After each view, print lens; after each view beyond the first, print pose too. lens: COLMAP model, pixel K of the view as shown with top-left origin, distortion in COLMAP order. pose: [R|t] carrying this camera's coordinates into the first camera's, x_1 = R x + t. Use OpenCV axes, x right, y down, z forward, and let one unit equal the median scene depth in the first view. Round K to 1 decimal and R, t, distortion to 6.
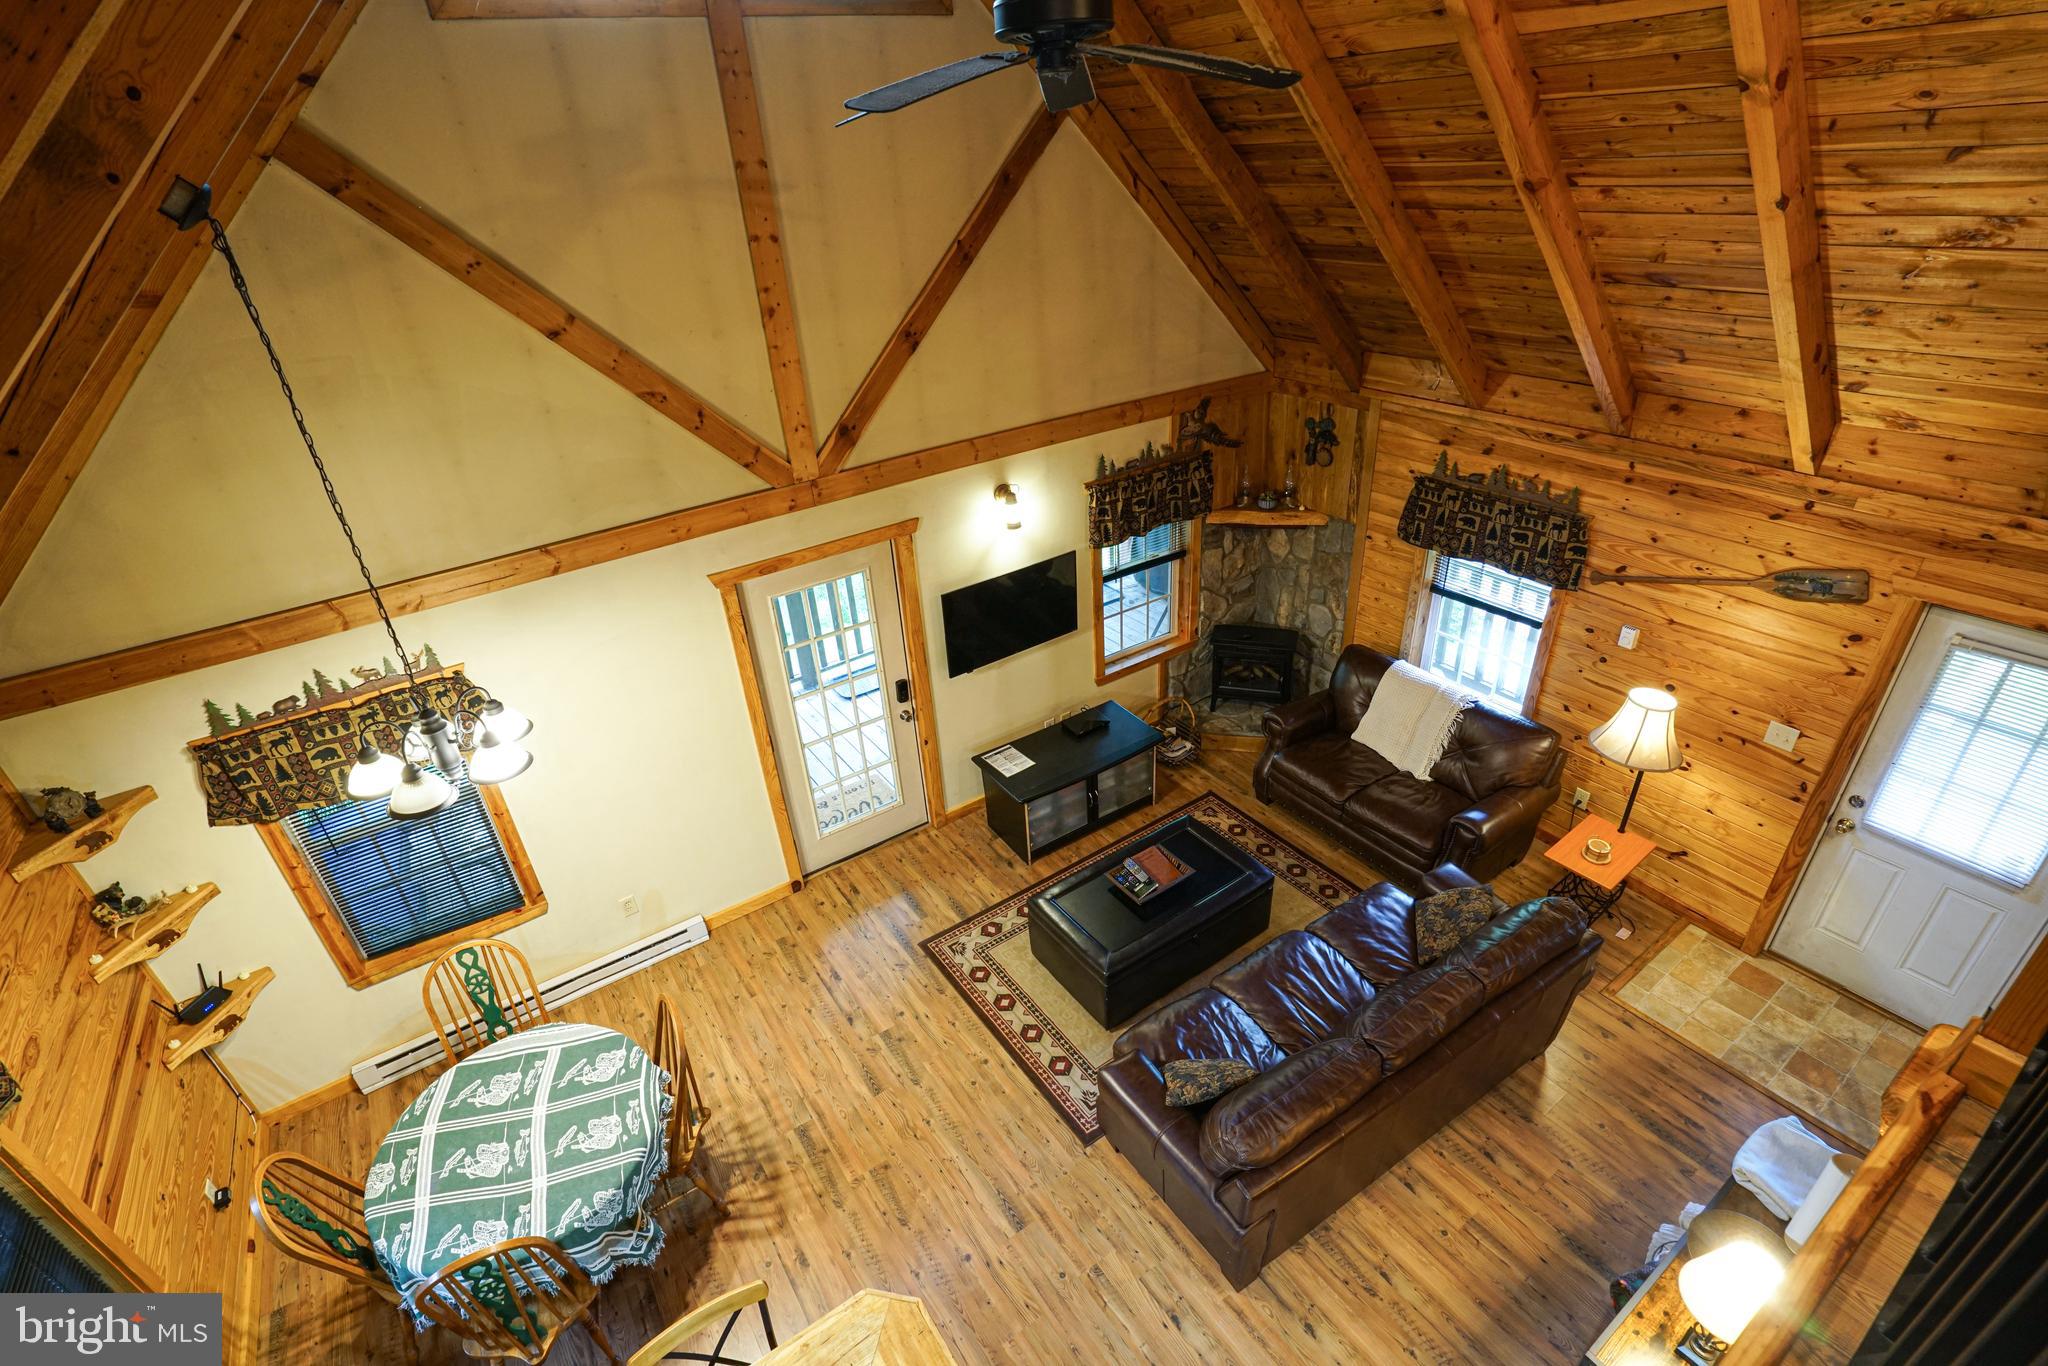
lens RADIAL K [[930.1, 0, 1024.8], [0, 930.1, 706.6], [0, 0, 1]] dist [-0.069324, 0.028387]
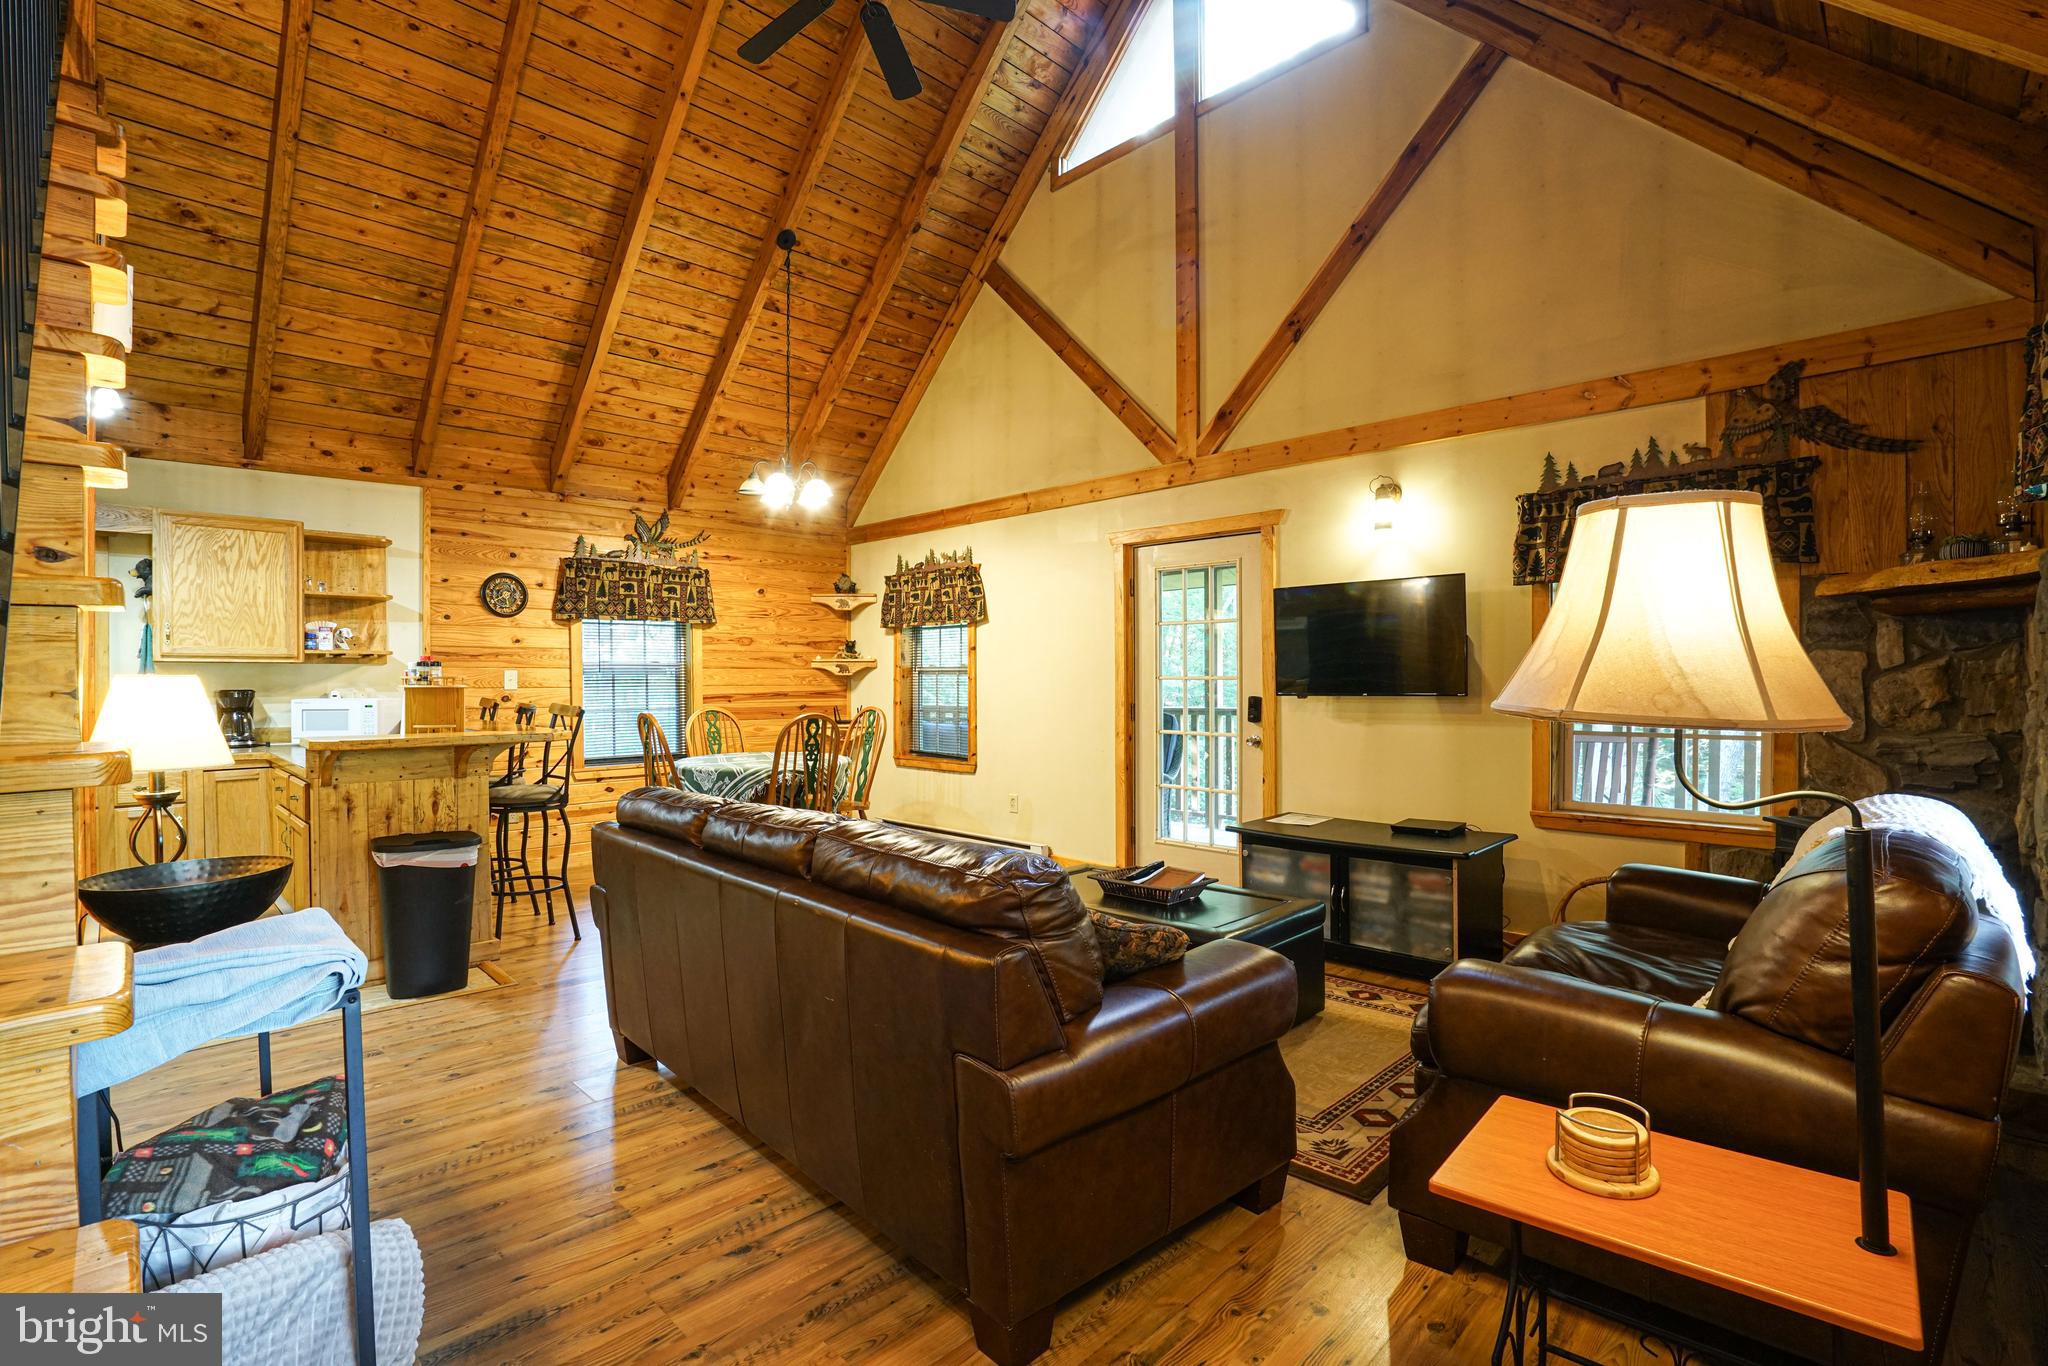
lens RADIAL K [[954.1, 0, 1014.2], [0, 954.1, 696.4], [0, 0, 1]] dist [-0.063004, 0.032477]
pose [[0.180012, 0.077373, -0.980617, 0.891187], [-0.515111, 0.856699, -0.026963, 0.143766], [0.838007, 0.509980, 0.194072, 0.750671]]
